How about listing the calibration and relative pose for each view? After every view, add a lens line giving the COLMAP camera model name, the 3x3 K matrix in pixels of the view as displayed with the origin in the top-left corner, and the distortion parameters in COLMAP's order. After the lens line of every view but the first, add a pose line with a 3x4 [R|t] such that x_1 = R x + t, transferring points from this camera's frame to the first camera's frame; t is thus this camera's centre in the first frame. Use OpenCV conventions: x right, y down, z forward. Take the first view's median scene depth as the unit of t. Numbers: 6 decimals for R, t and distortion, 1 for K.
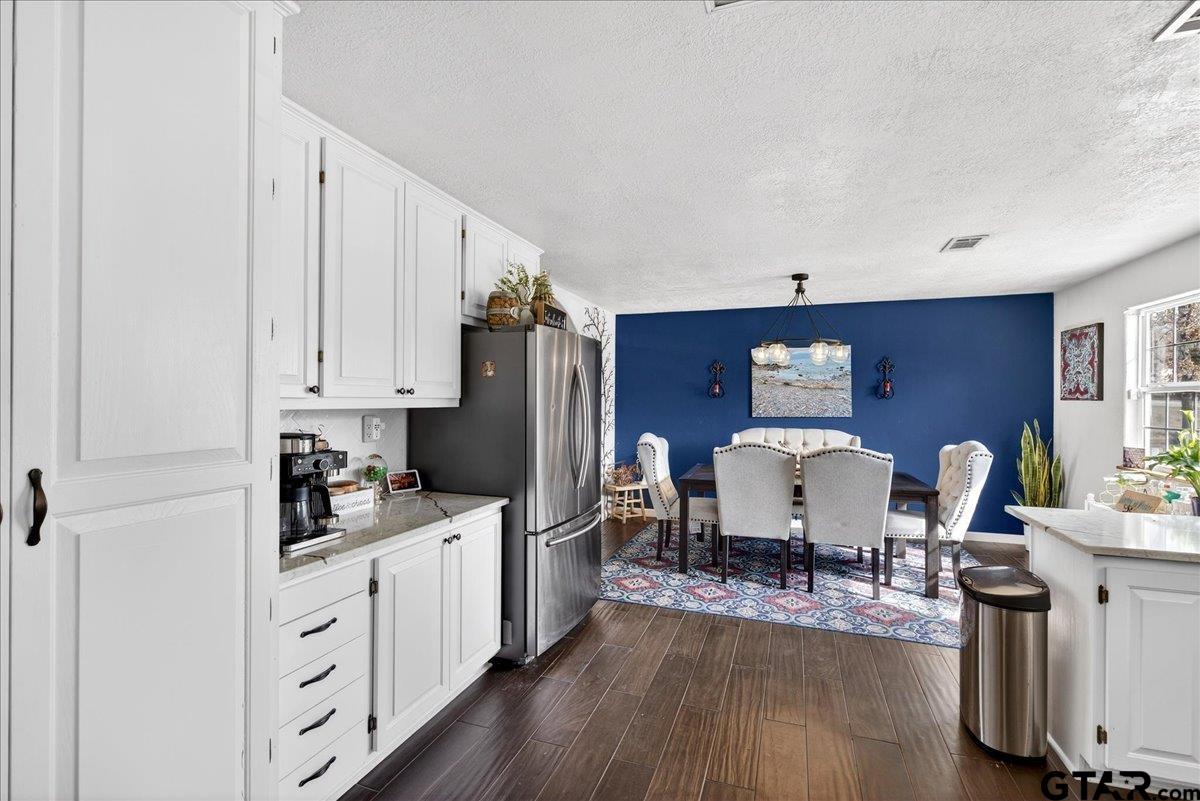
lens RADIAL K [[536.1, 0, 601.1], [0, 536.1, 399.0], [0, 0, 1]] dist [0.000605, -0.000464]
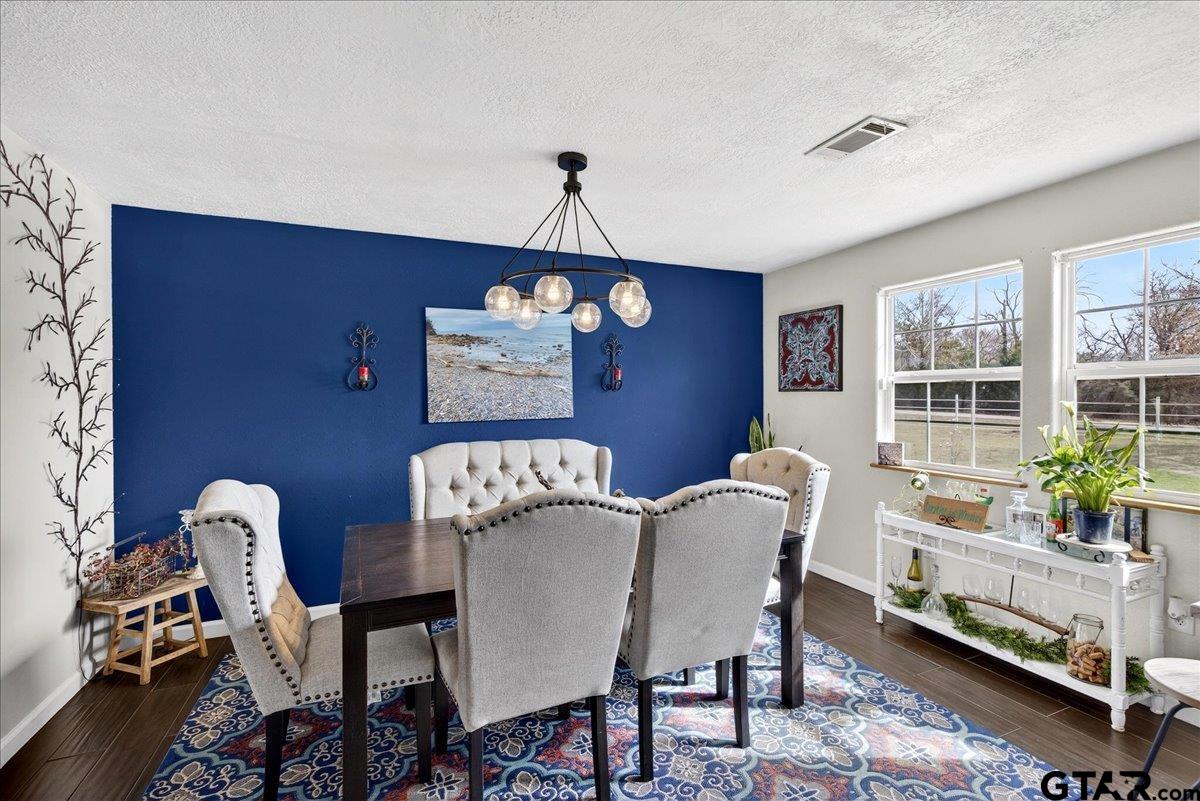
lens RADIAL K [[536.1, 0, 608.5], [0, 536.1, 399.5], [0, 0, 1]] dist [0.000605, -0.000464]
pose [[0.724855, -0.012898, 0.688781, 0.021997], [0.007438, 0.999913, 0.010897, 0.003174], [-0.688862, -0.002776, 0.724887, 0.493071]]
